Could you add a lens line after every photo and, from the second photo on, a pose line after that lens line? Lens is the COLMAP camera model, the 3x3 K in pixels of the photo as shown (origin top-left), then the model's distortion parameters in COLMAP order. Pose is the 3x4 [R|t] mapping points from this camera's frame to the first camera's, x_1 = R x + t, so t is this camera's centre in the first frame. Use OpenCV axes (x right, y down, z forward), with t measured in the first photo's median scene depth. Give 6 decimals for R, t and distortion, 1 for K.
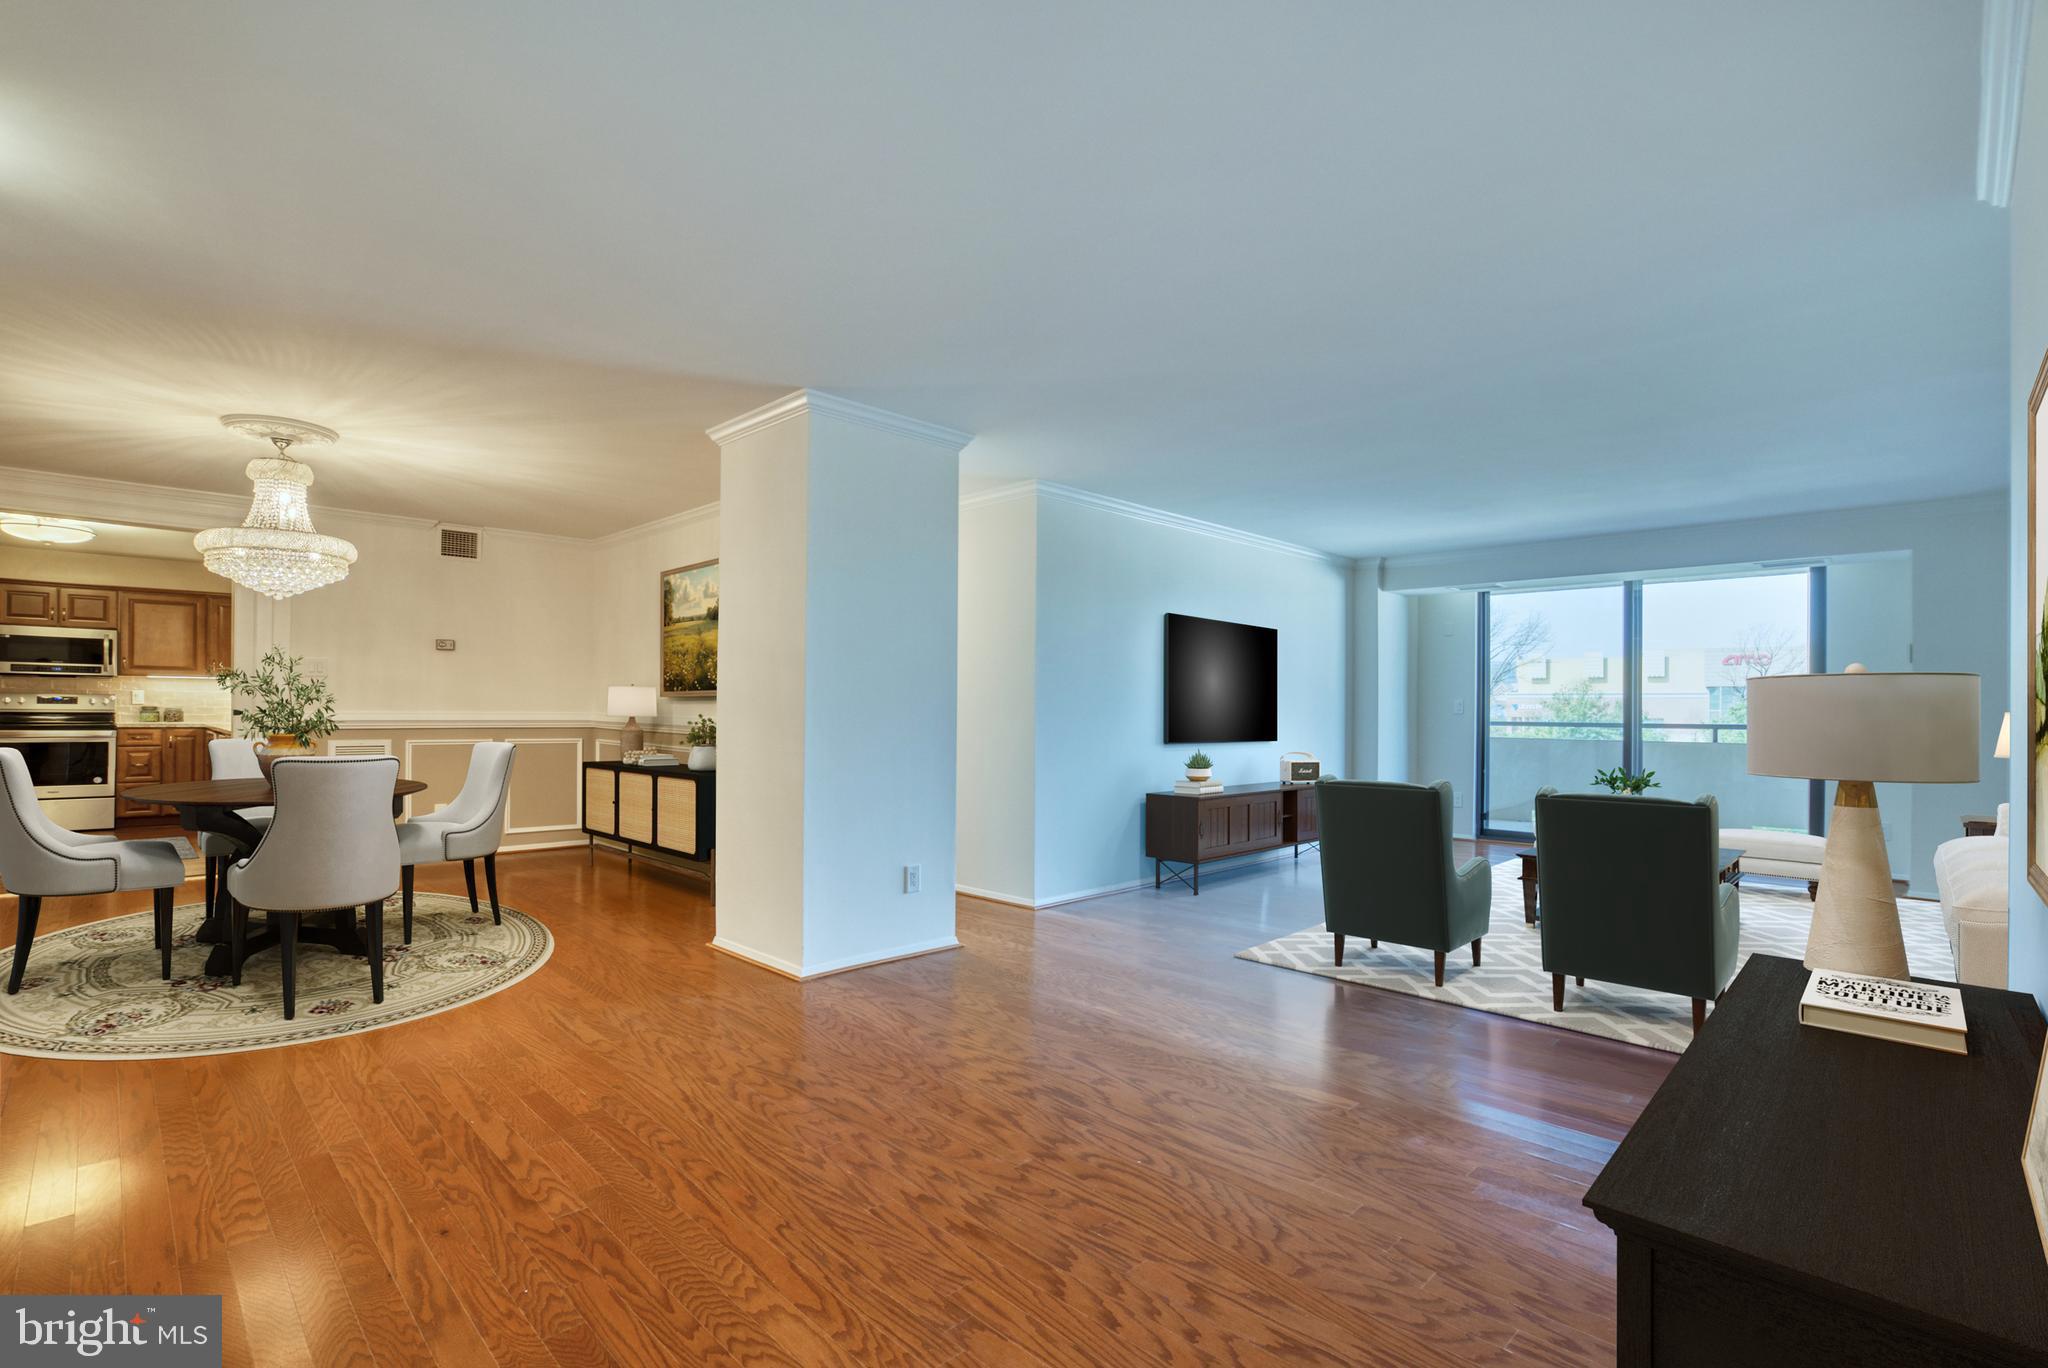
lens RADIAL K [[953.8, 0, 1006.8], [0, 953.8, 728.9], [0, 0, 1]] dist [-0.050462, 0.016775]
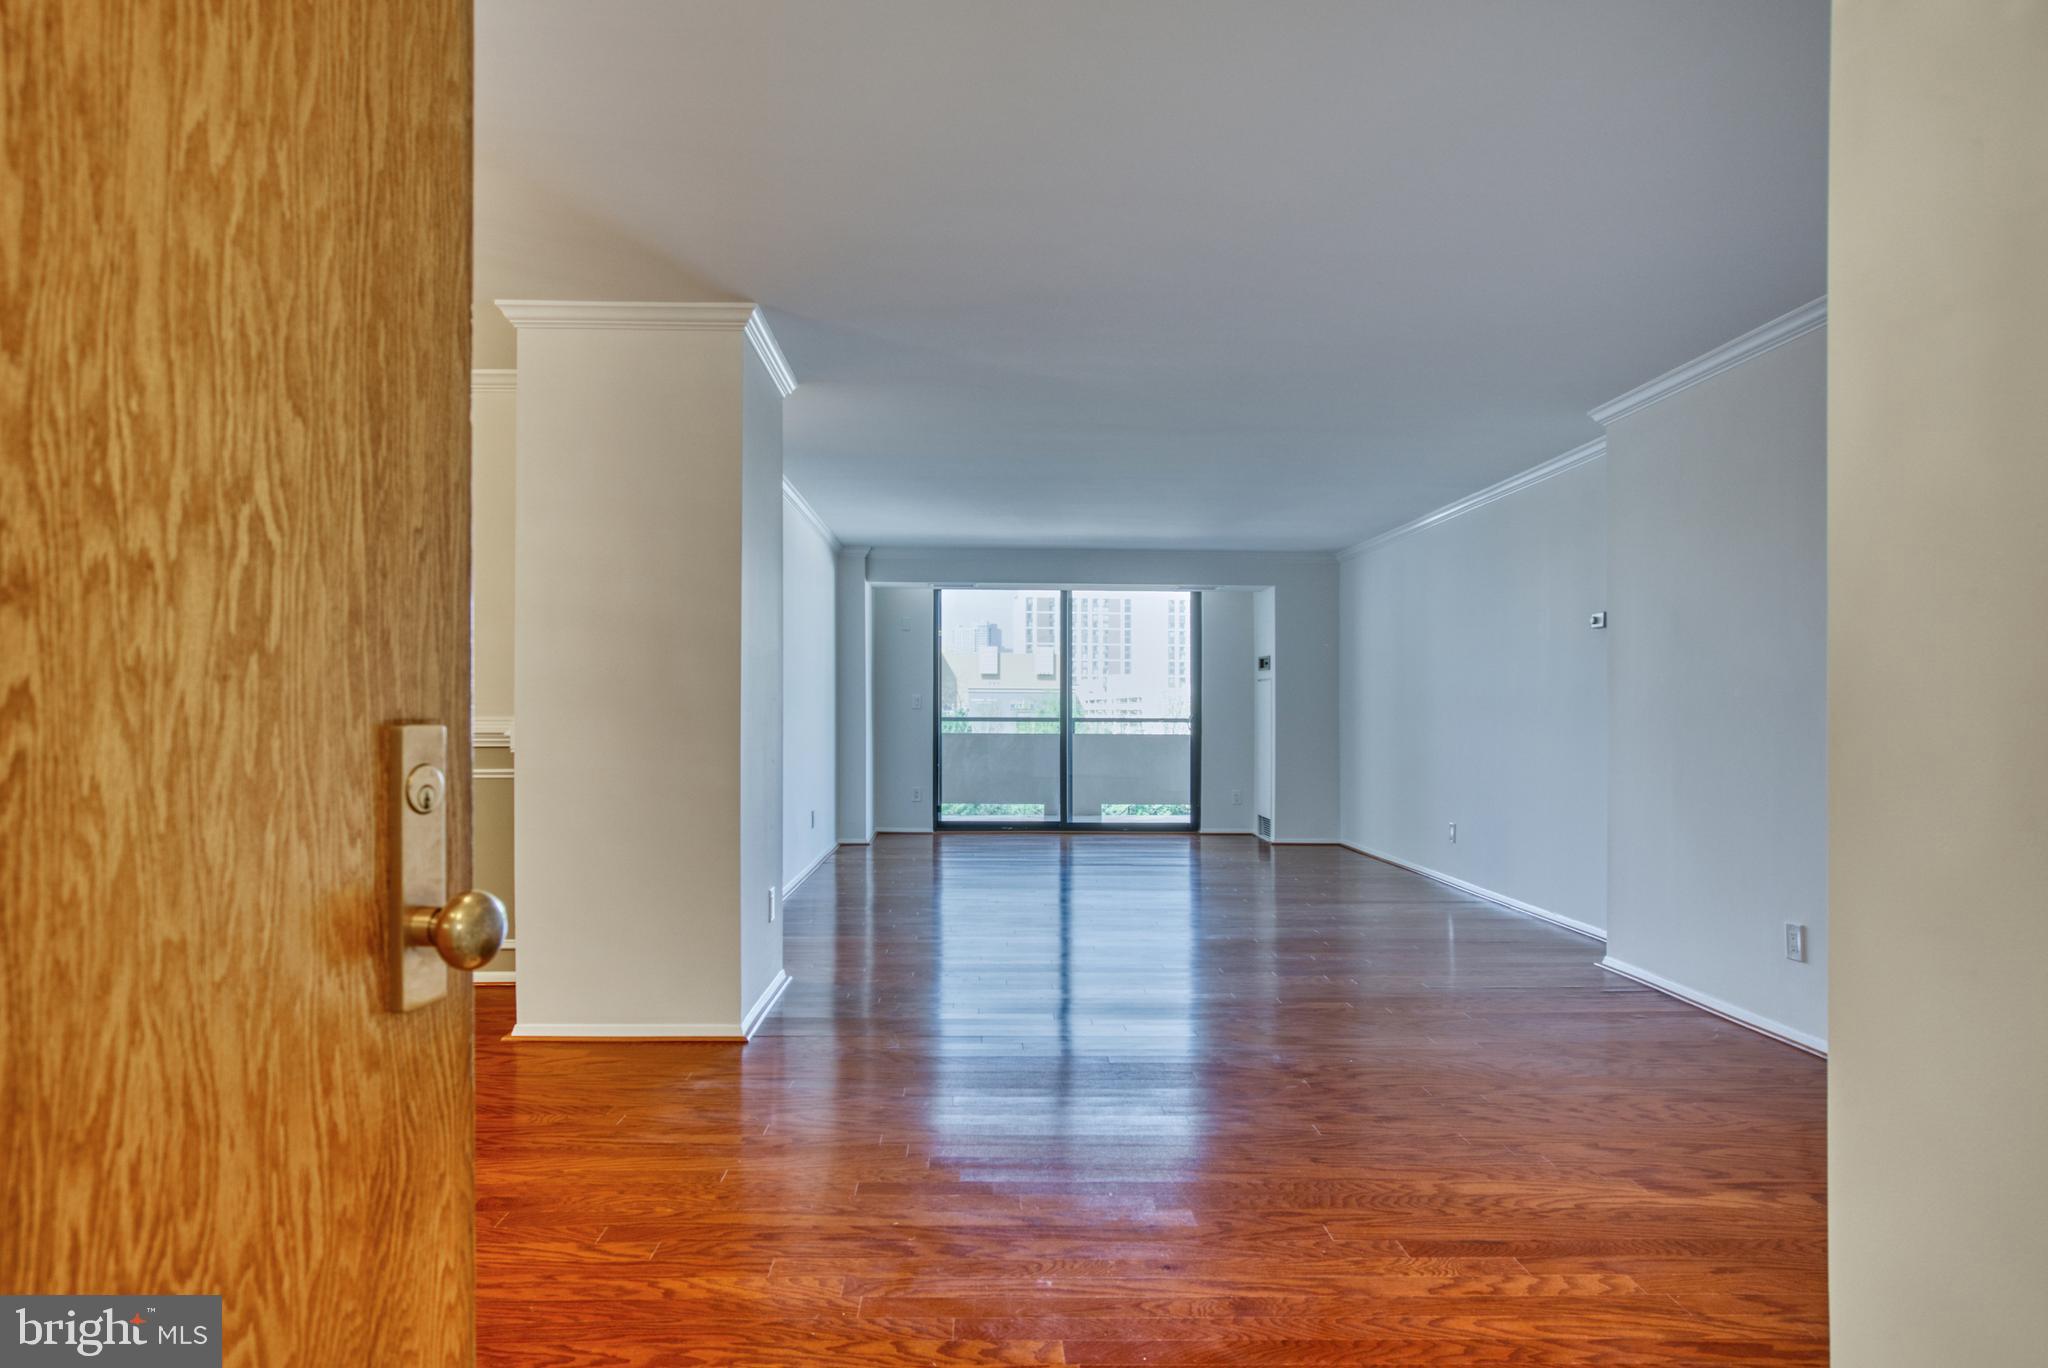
lens RADIAL K [[1167.1, 0, 1034.4], [0, 1167.1, 726.3], [0, 0, 1]] dist [-0.007198, -0.000810]
pose [[0.670676, -0.011649, 0.741659, -1.148842], [0.015377, 0.999880, 0.001799, 0.005354], [-0.741591, 0.010198, 0.670775, 0.242061]]
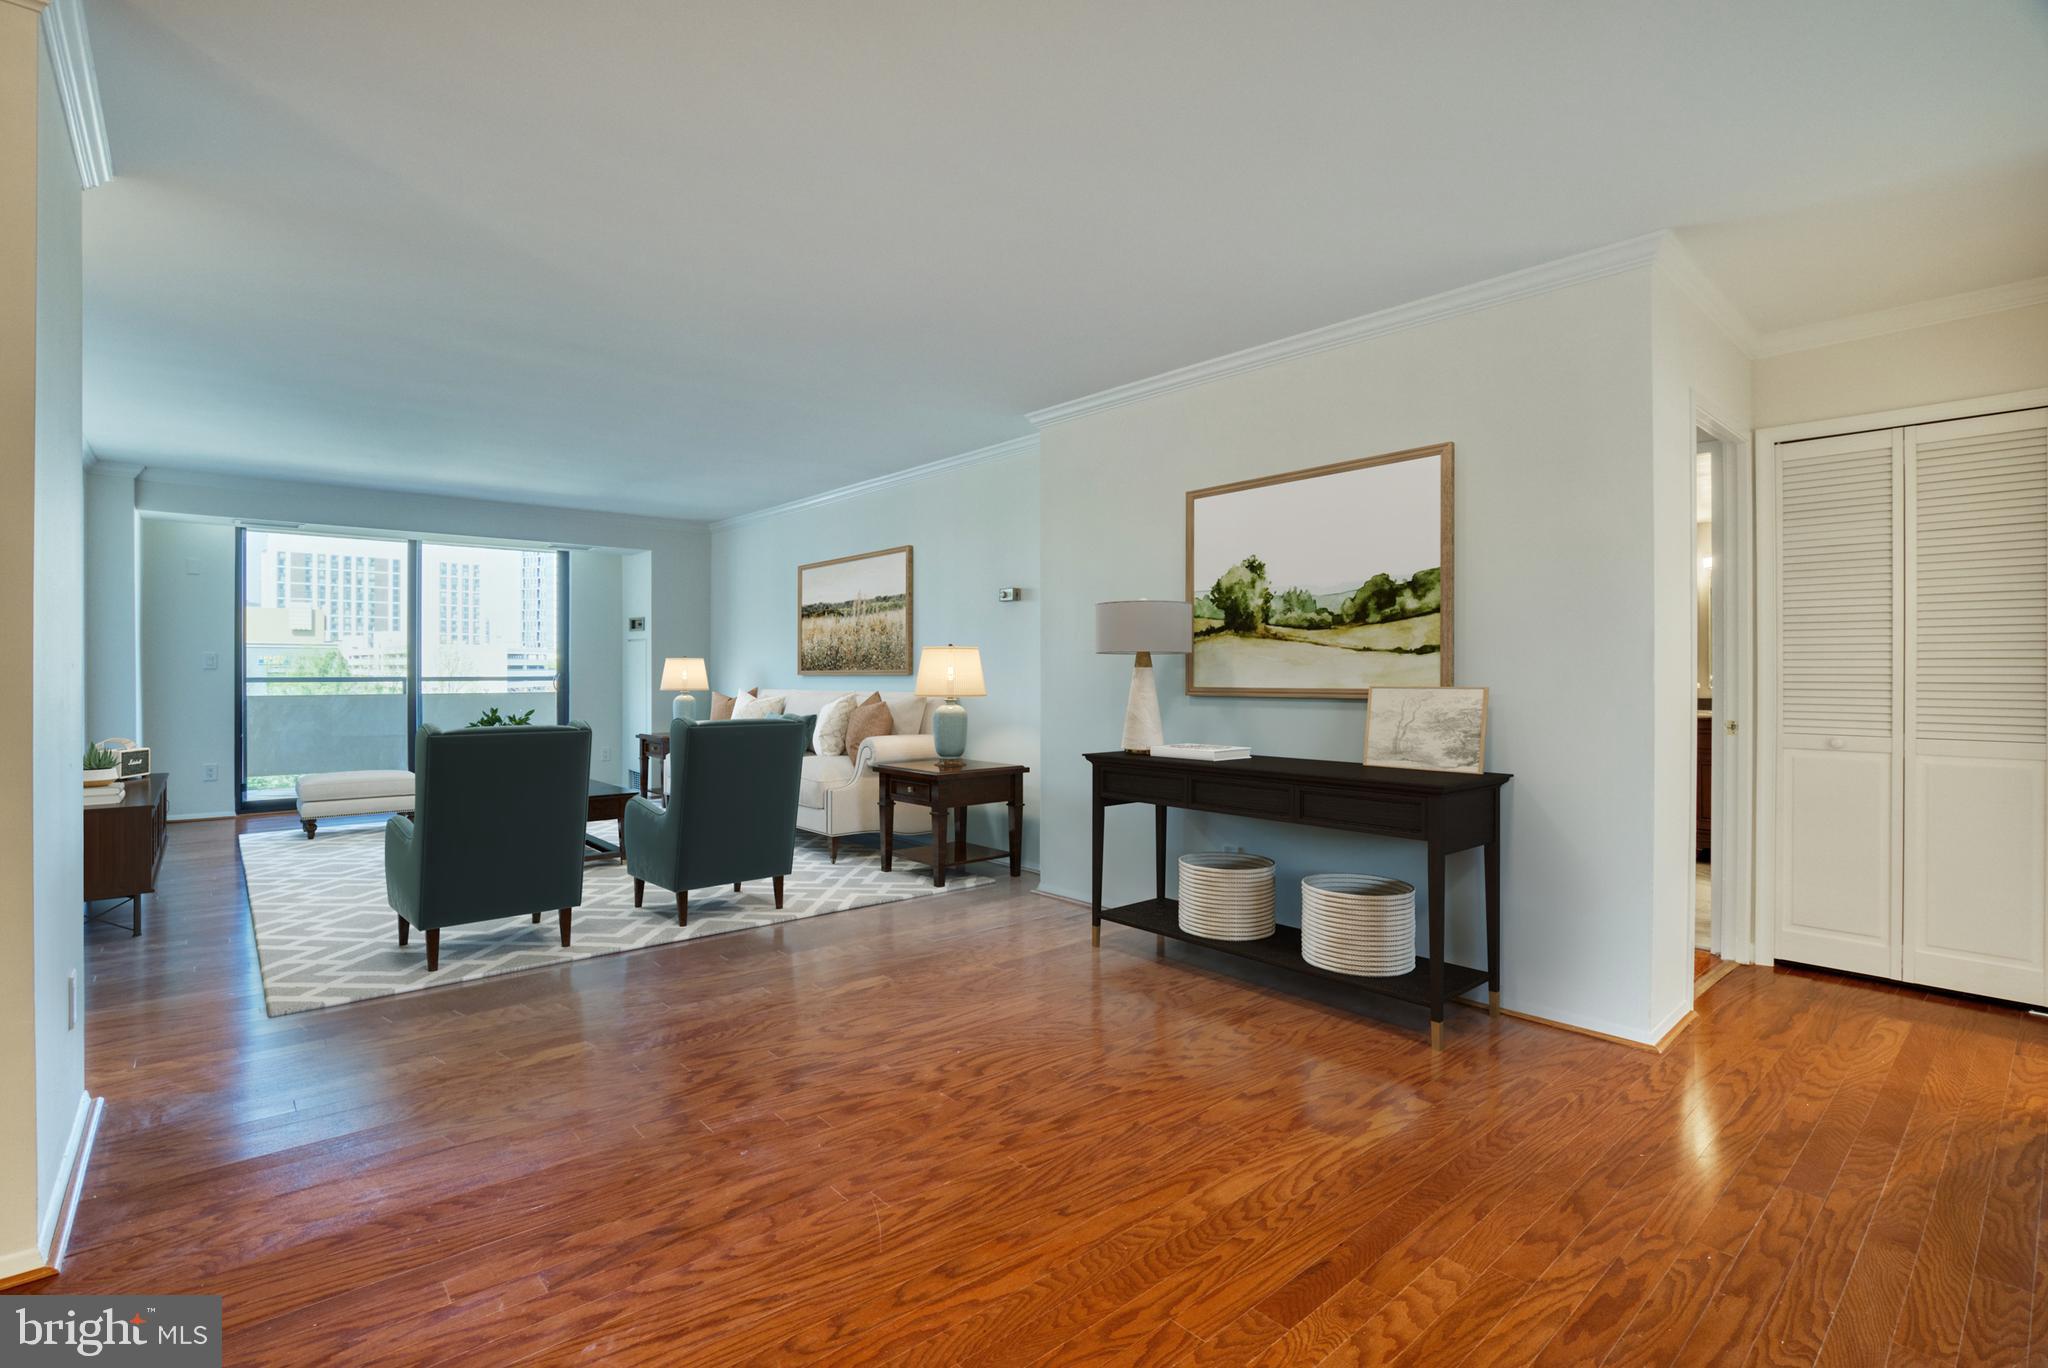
lens RADIAL K [[943.2, 0, 1024.0], [0, 943.2, 684.0], [0, 0, 1]] dist [-0.073865, 0.032814]
pose [[0.057536, -0.021766, 0.998106, -0.899830], [0.018533, 0.999613, 0.020730, -0.019579], [-0.998171, 0.017305, 0.057918, 0.754990]]
